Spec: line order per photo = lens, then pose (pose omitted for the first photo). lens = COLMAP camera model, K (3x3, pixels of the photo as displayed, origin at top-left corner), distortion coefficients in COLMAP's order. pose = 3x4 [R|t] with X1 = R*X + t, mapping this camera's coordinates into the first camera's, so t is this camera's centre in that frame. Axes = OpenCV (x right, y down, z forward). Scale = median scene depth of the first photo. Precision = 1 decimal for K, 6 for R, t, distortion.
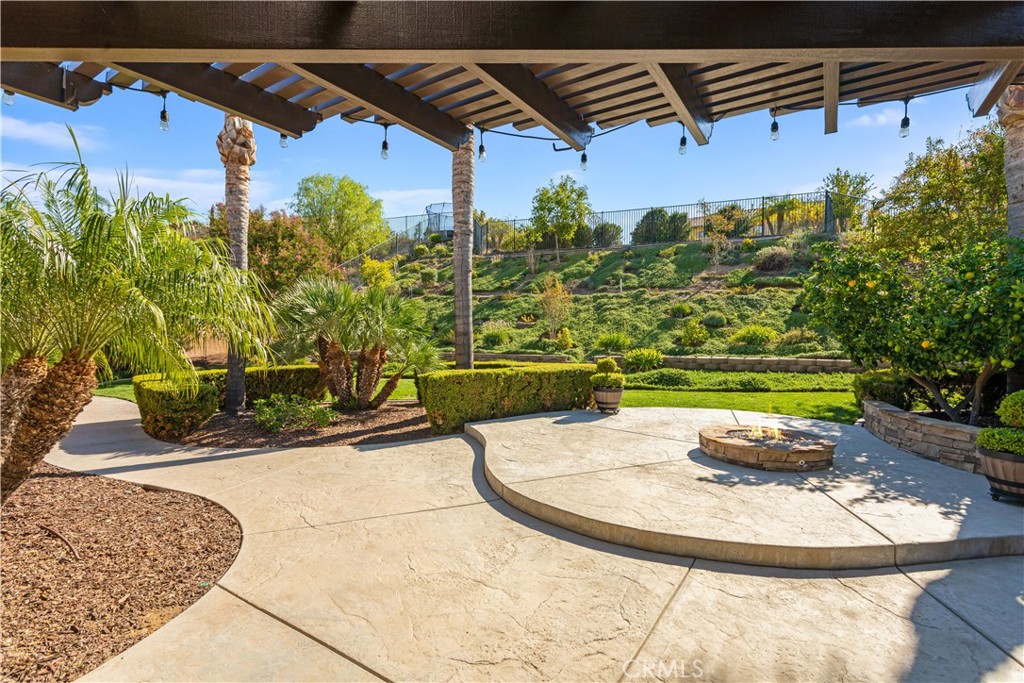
lens RADIAL K [[494.1, 0, 510.6], [0, 494.1, 340.0], [0, 0, 1]] dist [-0.000455, 0.000037]
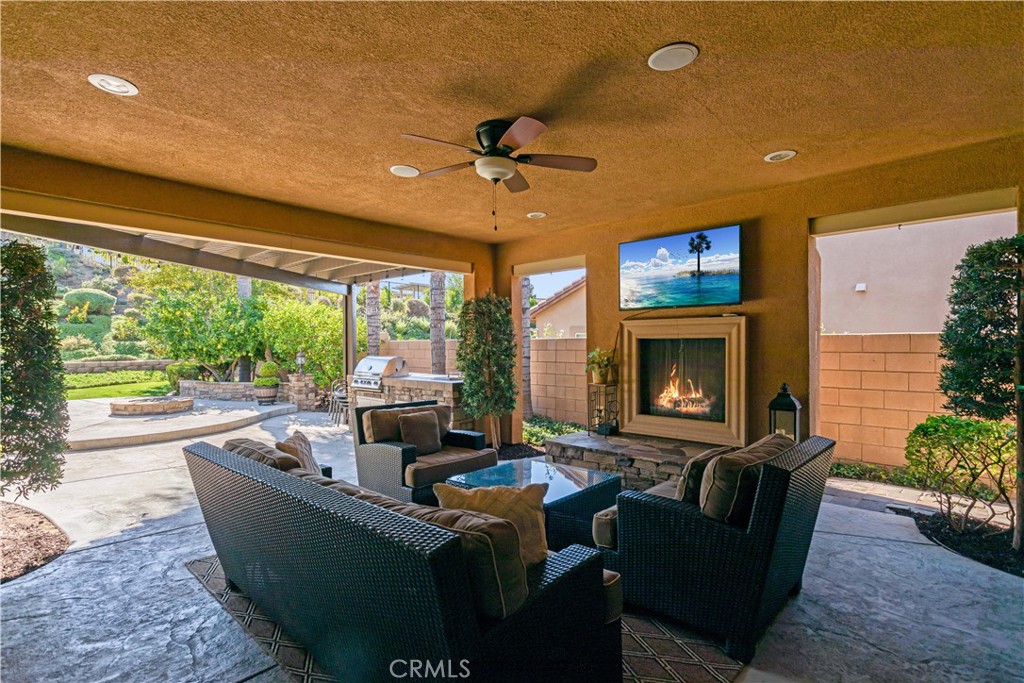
lens RADIAL K [[494.1, 0, 512.0], [0, 494.1, 343.5], [0, 0, 1]] dist [-0.000455, 0.000037]
pose [[0.173246, -0.002915, 0.984874, -0.437777], [0.011371, 0.999935, 0.000959, 0.003189], [-0.984813, 0.011033, 0.173268, -0.247293]]
